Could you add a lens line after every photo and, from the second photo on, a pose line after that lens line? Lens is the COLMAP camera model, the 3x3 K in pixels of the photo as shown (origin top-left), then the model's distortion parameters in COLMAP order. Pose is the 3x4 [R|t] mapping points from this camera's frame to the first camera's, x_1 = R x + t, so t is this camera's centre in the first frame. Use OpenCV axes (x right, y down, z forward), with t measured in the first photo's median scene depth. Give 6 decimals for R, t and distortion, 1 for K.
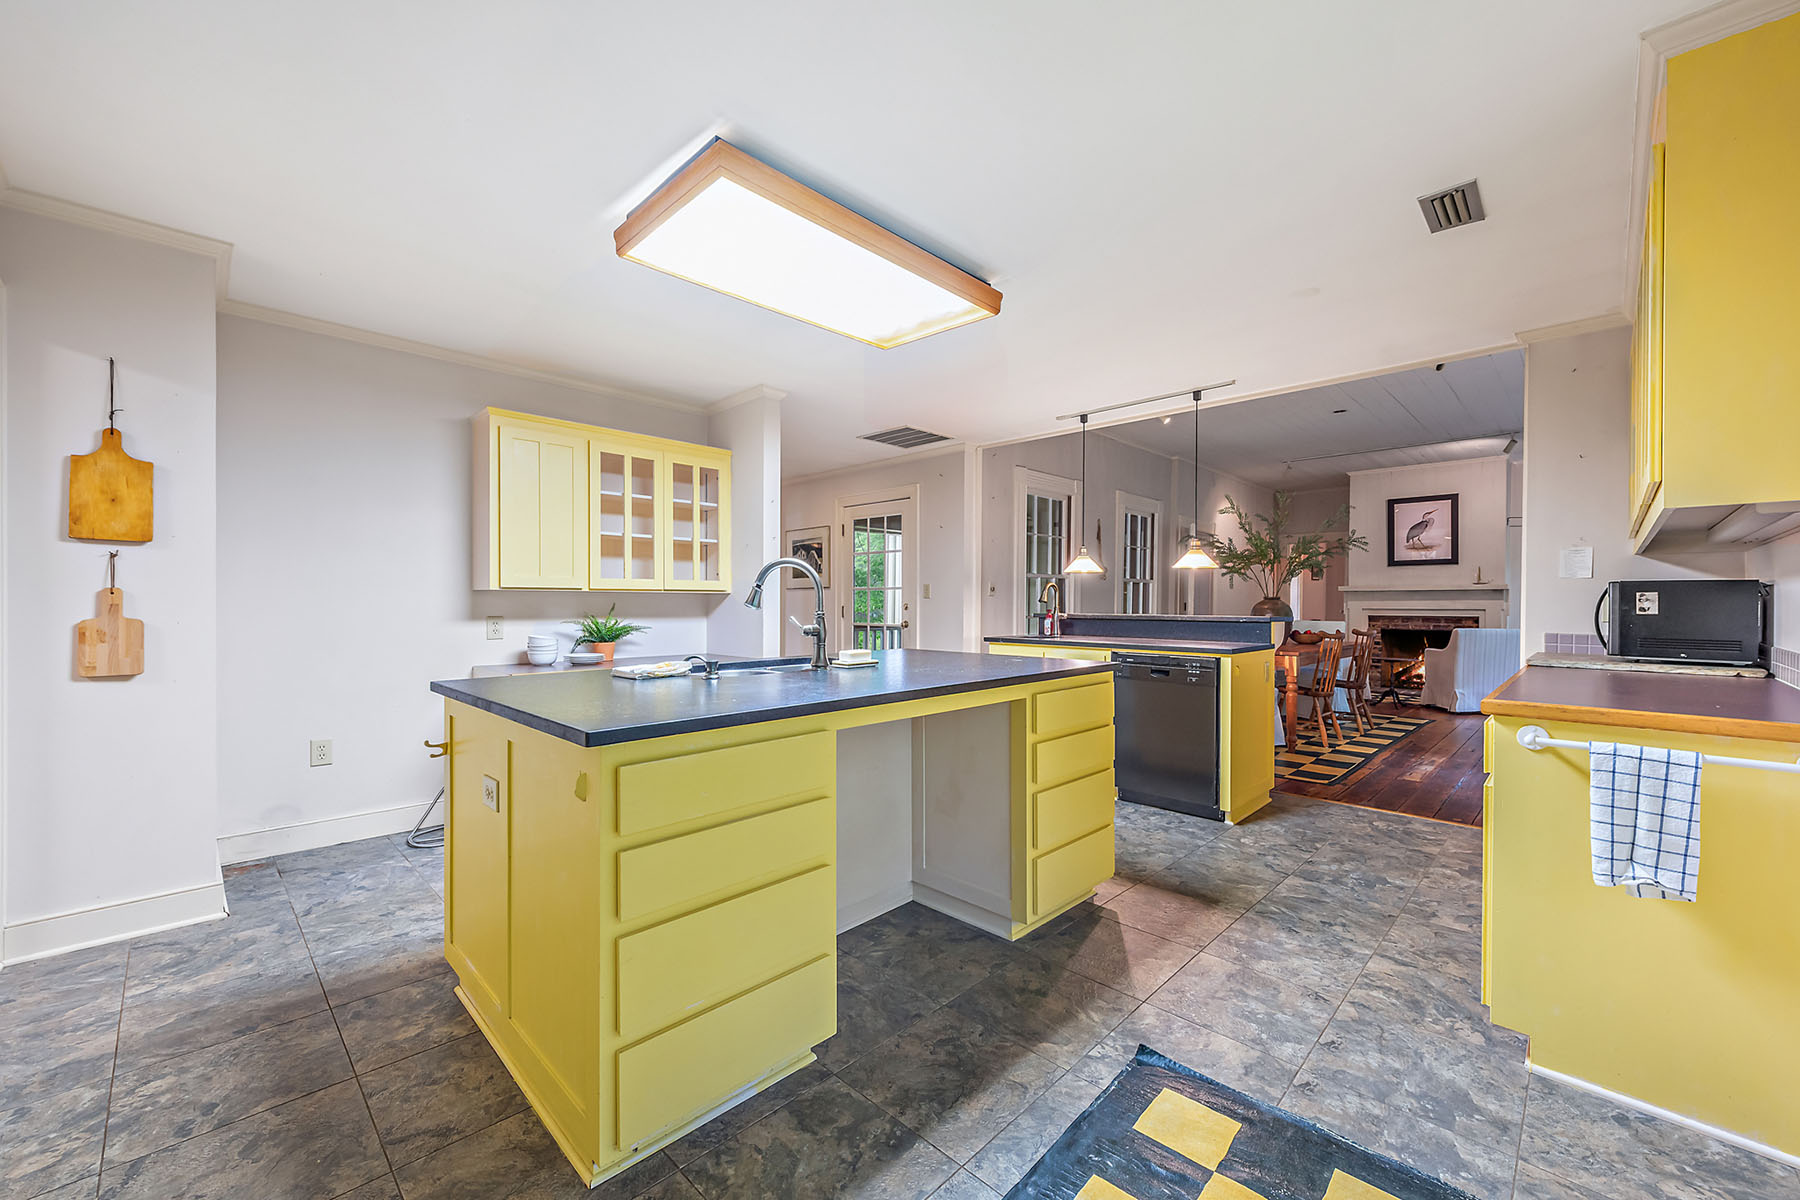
lens RADIAL K [[705.8, 0, 905.8], [0, 705.8, 603.5], [0, 0, 1]] dist [0.011568, 0.000107]
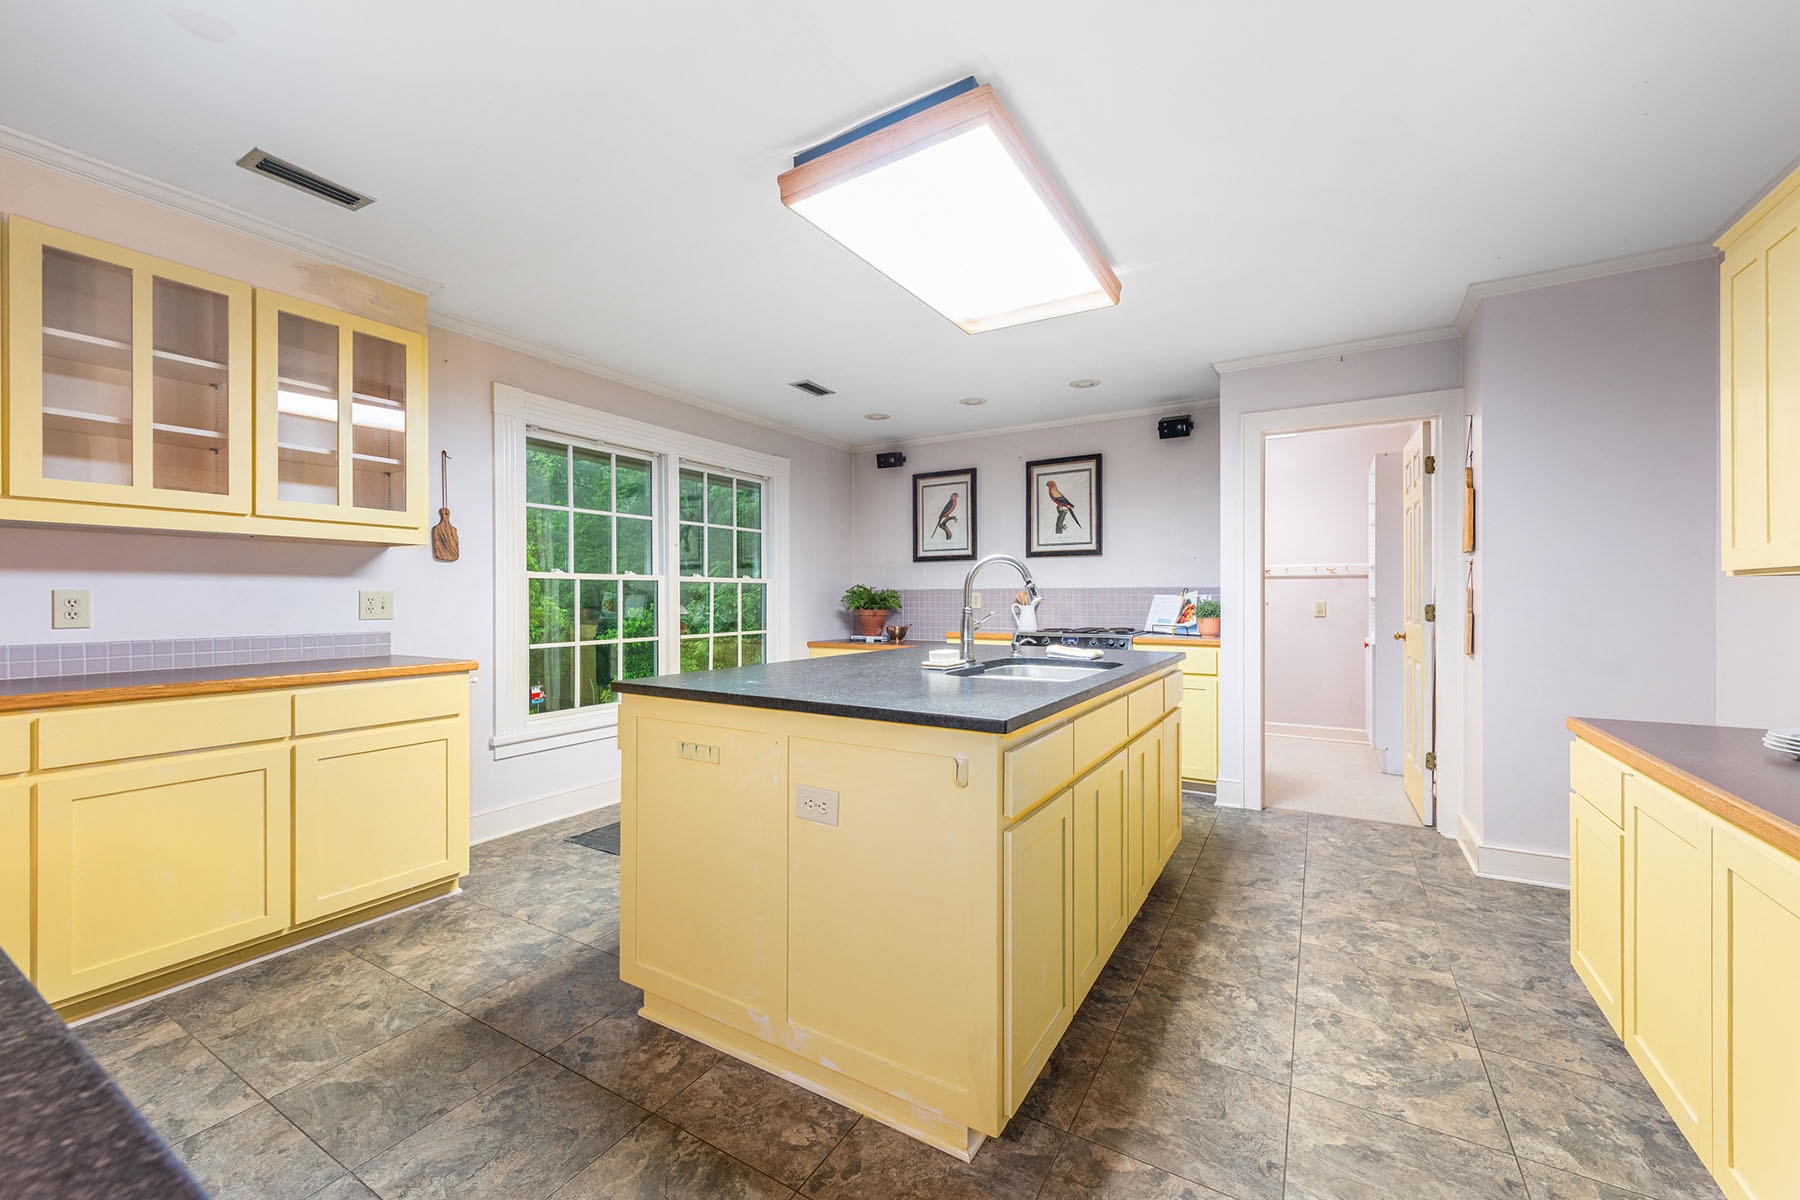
lens RADIAL K [[705.8, 0, 898.9], [0, 705.8, 599.4], [0, 0, 1]] dist [0.011568, 0.000107]
pose [[-0.973340, -0.000406, -0.229366, 0.223399], [-0.002168, 0.999970, 0.007432, -0.006103], [0.229356, 0.007731, -0.973312, 2.140588]]
